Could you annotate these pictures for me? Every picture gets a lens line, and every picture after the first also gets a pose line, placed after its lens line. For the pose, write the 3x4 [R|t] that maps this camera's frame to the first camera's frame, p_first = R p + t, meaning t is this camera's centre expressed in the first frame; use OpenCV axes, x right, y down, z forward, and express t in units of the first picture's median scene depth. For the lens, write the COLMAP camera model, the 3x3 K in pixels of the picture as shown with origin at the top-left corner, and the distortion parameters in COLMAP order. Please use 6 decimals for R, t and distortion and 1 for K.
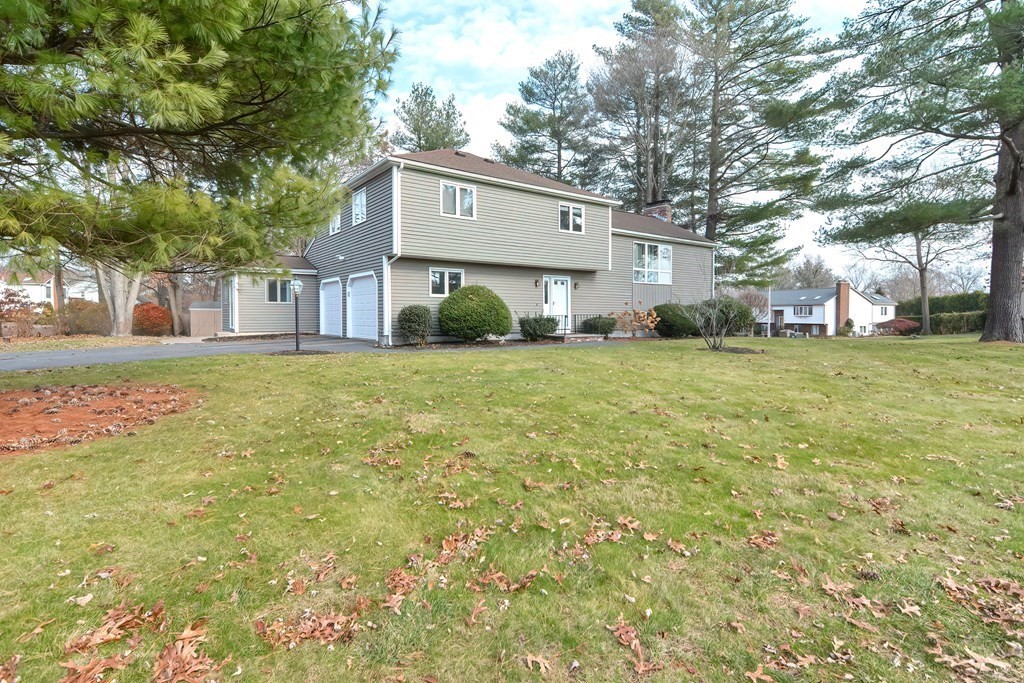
lens RADIAL K [[510.0, 0, 518.7], [0, 510.0, 341.3], [0, 0, 1]] dist [0.000730, -0.000846]
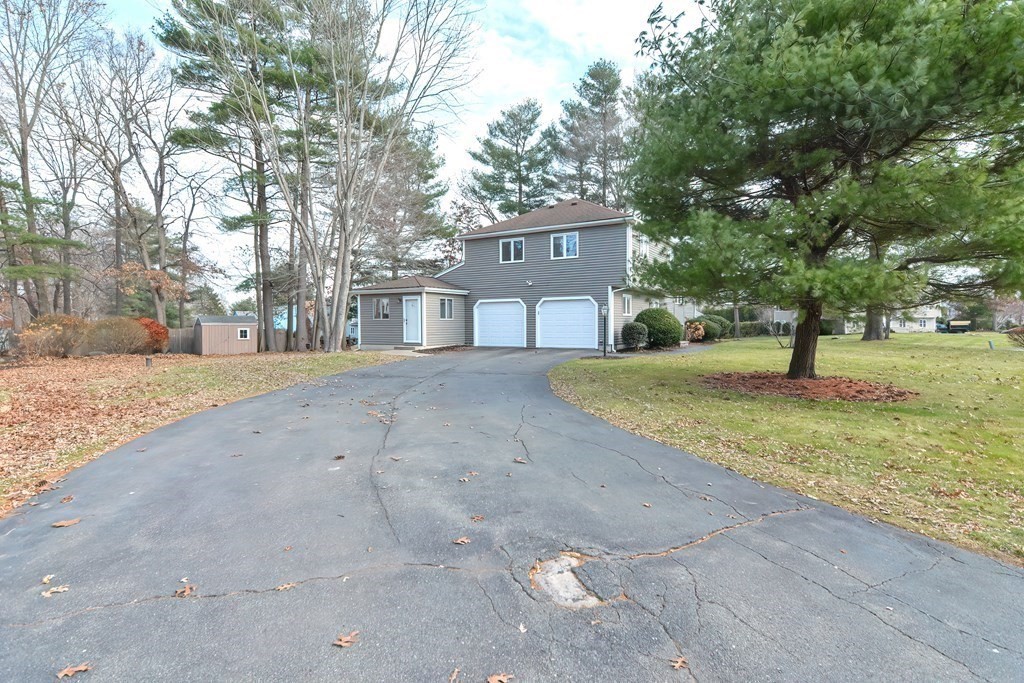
lens RADIAL K [[510.0, 0, 518.7], [0, 510.0, 341.3], [0, 0, 1]] dist [0.000730, -0.000846]
pose [[0.923313, -0.020157, 0.383520, -0.763693], [0.024741, 0.999669, -0.007024, -0.013788], [-0.383251, 0.015974, 0.923506, -0.115403]]
